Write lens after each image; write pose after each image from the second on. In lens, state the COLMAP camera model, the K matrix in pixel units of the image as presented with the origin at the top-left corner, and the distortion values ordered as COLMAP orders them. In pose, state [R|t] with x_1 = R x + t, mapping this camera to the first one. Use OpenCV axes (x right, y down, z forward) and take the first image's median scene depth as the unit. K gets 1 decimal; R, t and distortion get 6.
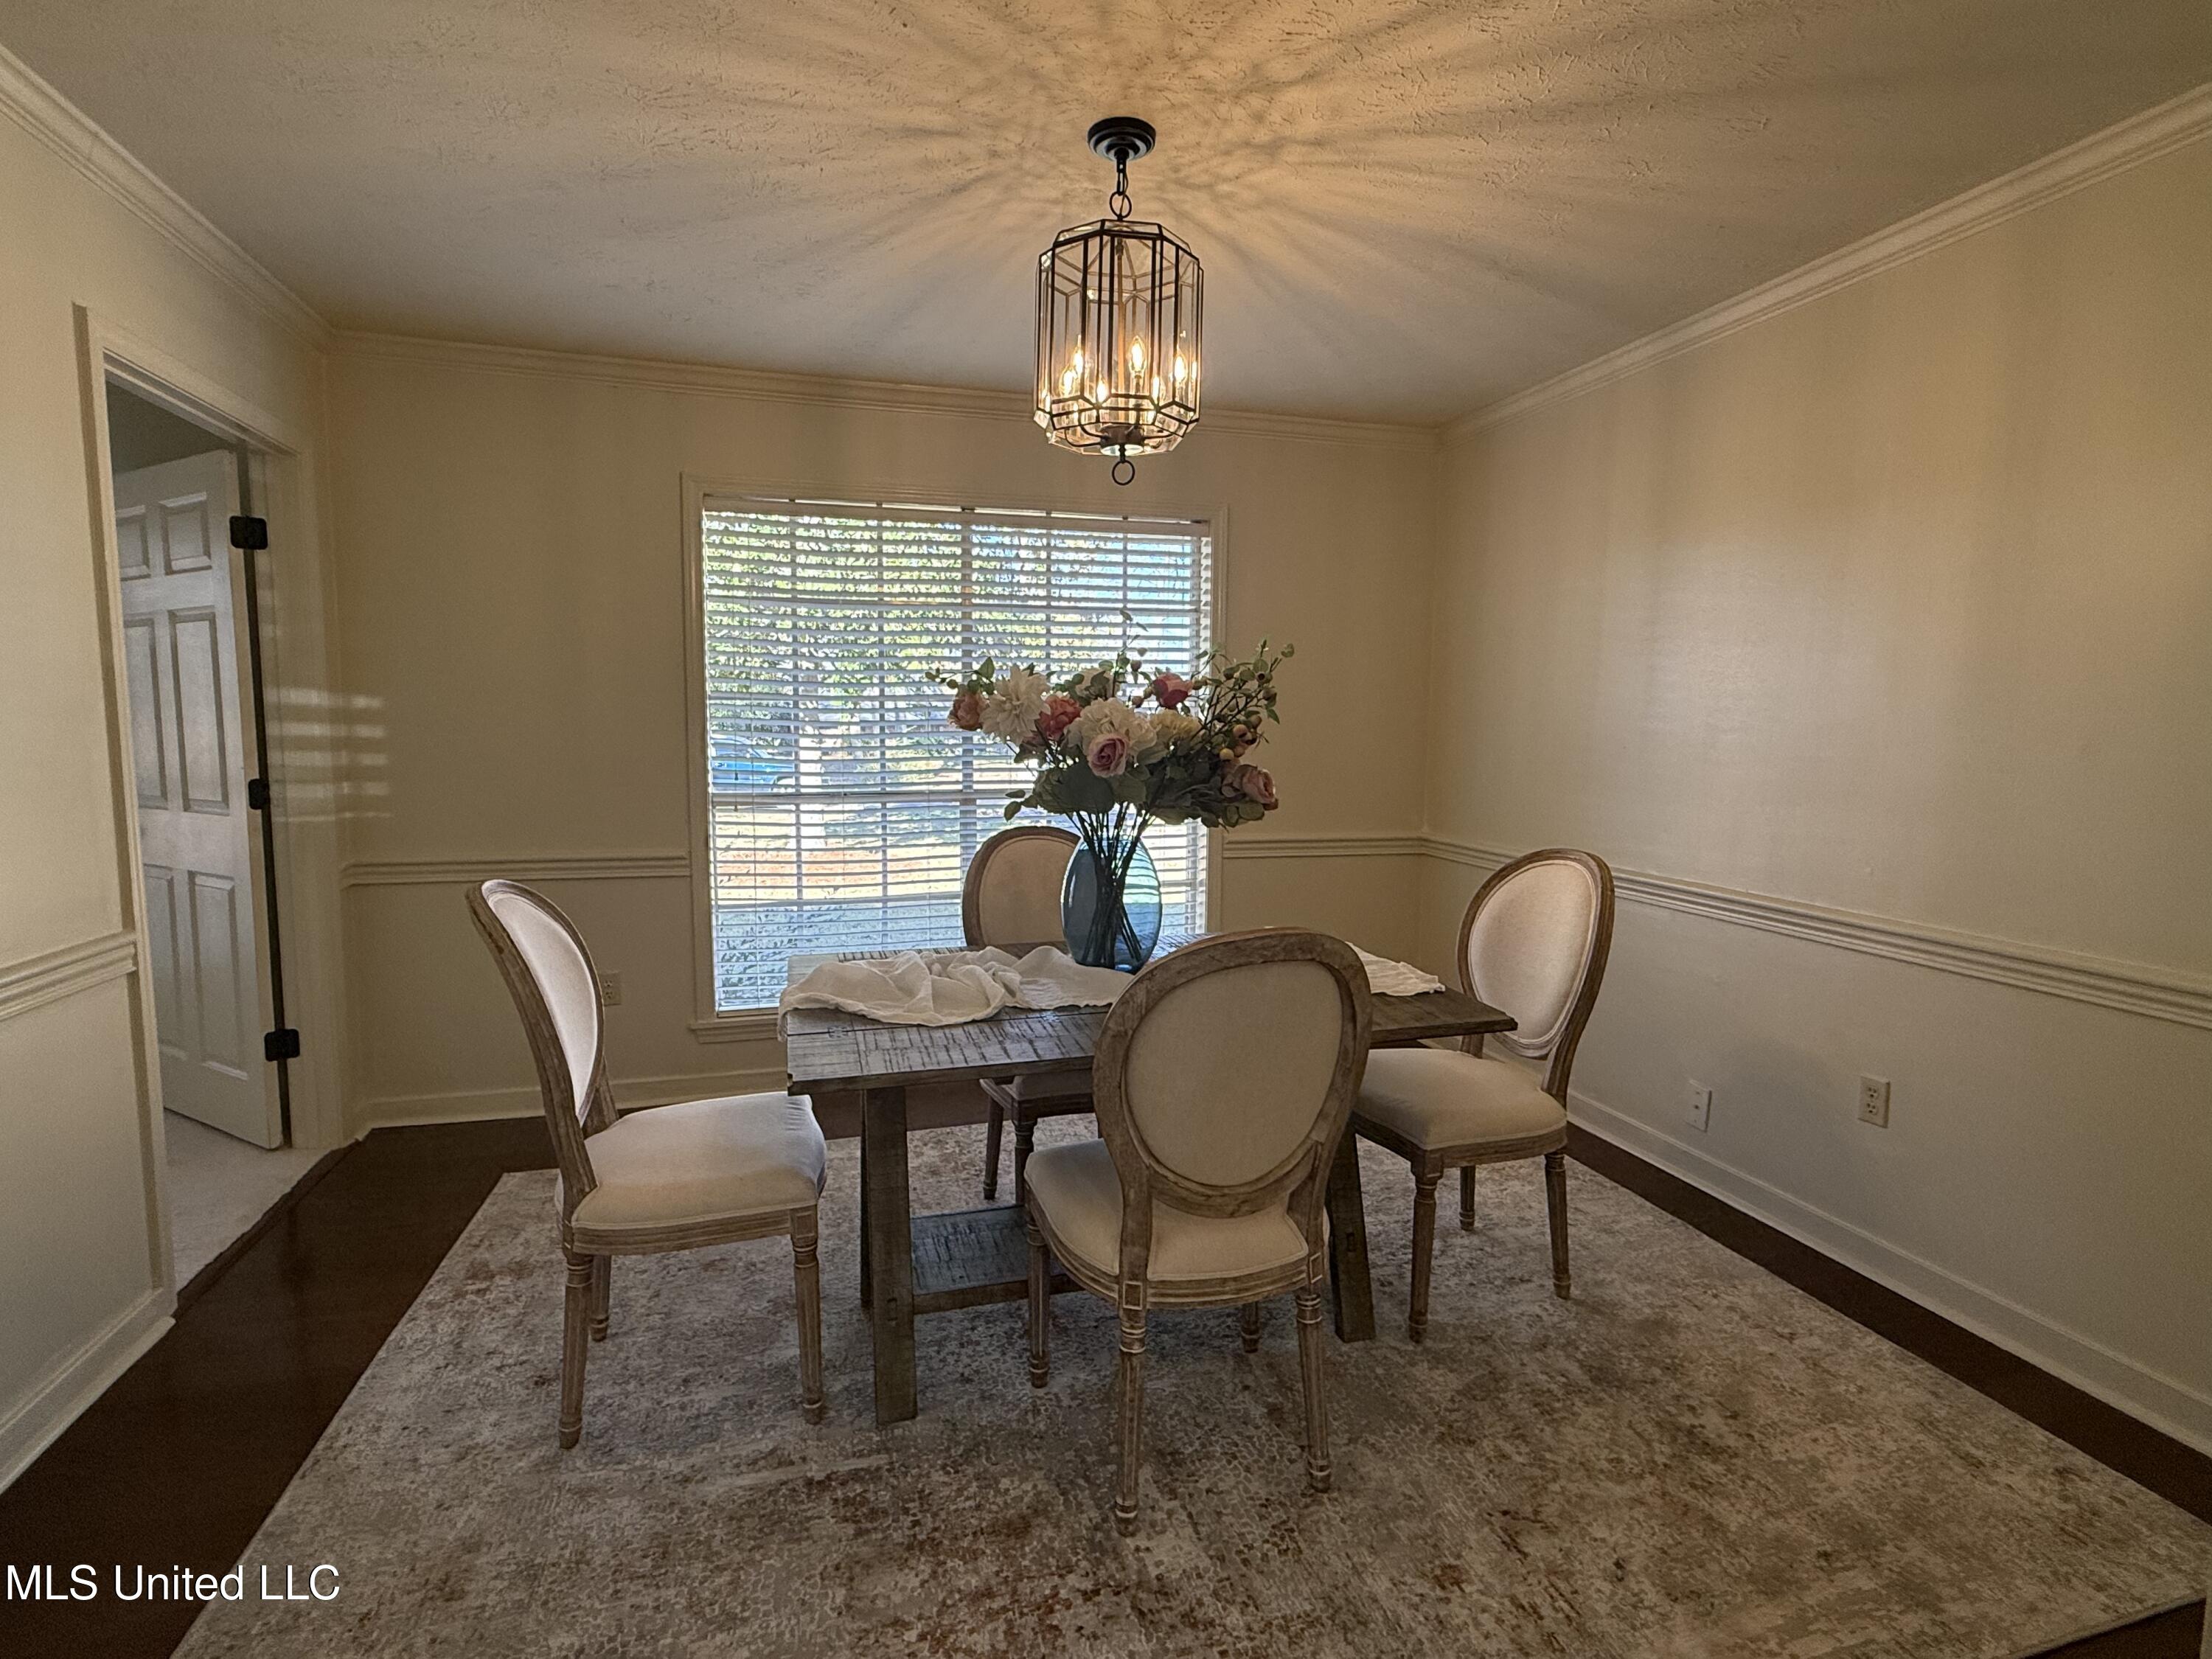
lens RADIAL K [[1071.2, 0, 1102.8], [0, 1071.2, 834.0], [0, 0, 1]] dist [-0.001612, 0.000577]
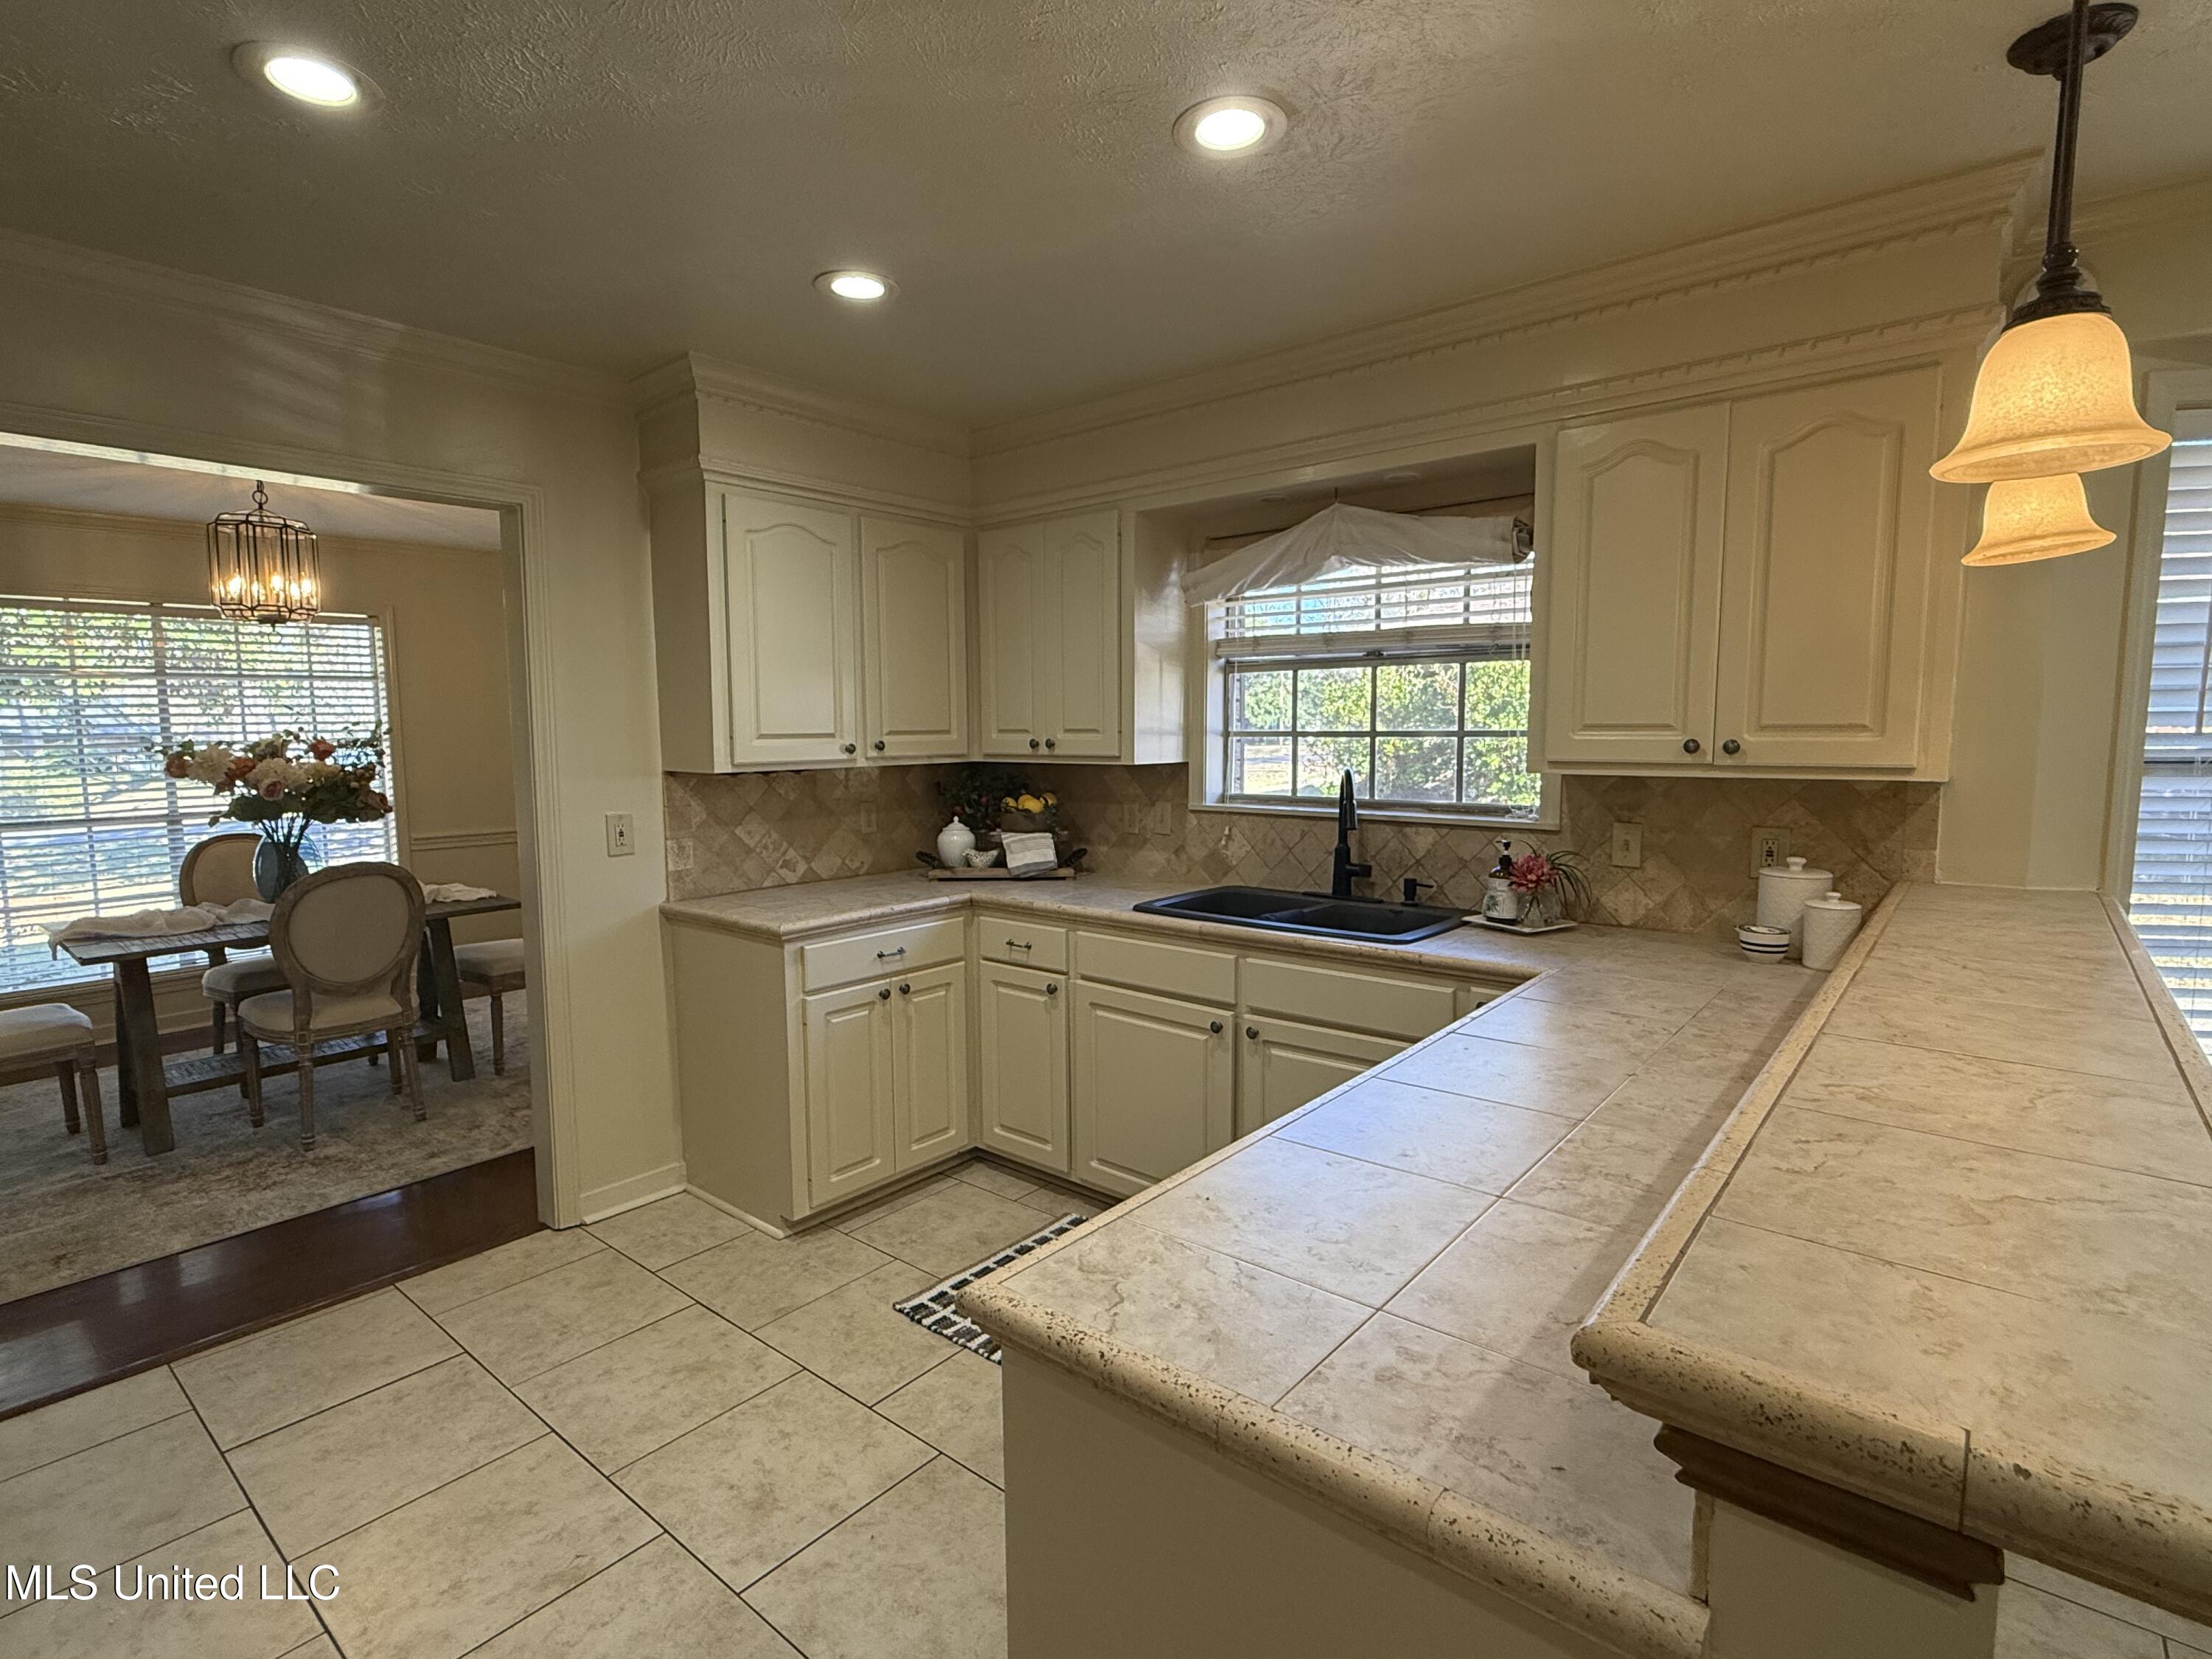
lens RADIAL K [[1071.2, 0, 1098.0], [0, 1071.2, 832.0], [0, 0, 1]] dist [-0.001612, 0.000577]
pose [[0.824862, -0.067840, 0.561248, 0.128080], [0.069660, 0.997405, 0.018181, 0.065922], [-0.561025, 0.024100, 0.827448, -1.297504]]
